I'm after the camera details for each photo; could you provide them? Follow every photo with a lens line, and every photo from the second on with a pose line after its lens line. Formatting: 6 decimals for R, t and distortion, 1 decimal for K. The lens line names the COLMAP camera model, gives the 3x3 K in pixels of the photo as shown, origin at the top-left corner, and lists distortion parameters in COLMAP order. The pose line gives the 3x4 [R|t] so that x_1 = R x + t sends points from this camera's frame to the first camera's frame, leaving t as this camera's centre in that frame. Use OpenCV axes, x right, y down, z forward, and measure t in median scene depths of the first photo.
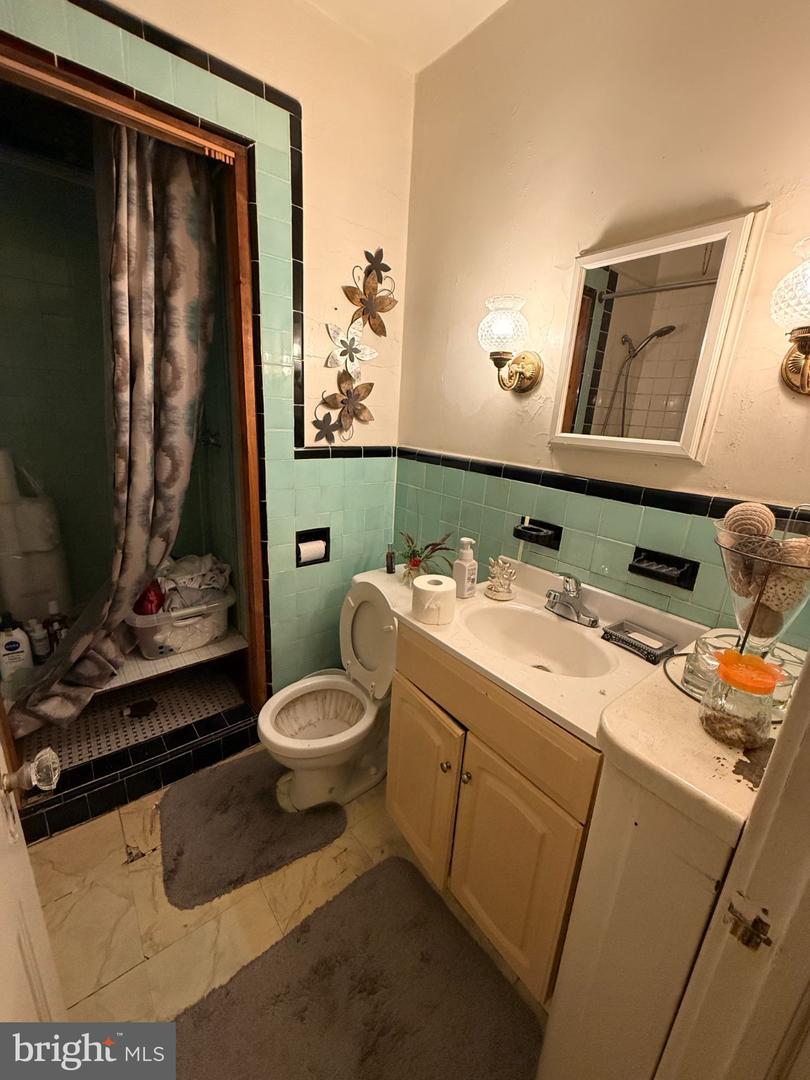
lens RADIAL K [[431.8, 0, 404.8], [0, 431.8, 534.6], [0, 0, 1]] dist [0.000635, -0.000091]
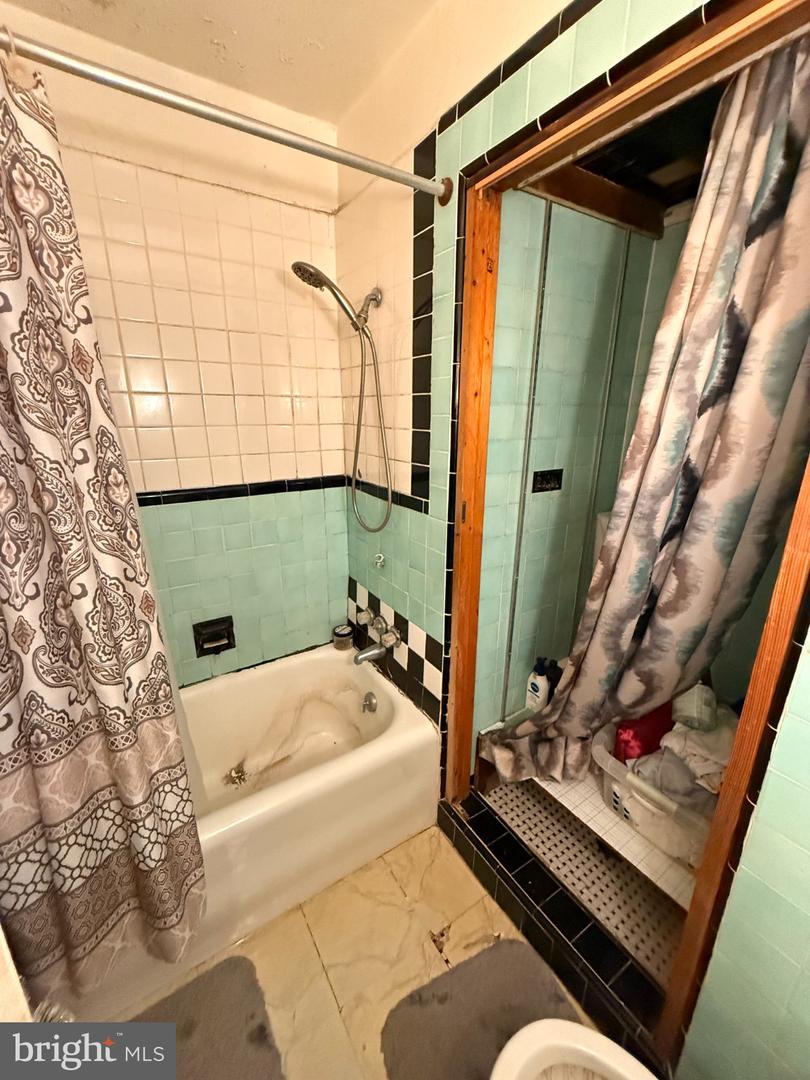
lens RADIAL K [[431.8, 0, 405.4], [0, 431.8, 536.2], [0, 0, 1]] dist [0.000635, -0.000091]
pose [[-0.098260, 0.214246, -0.971825, 0.109983], [-0.297460, 0.925582, 0.234127, -0.263115], [0.949664, 0.312085, -0.027218, 0.609821]]
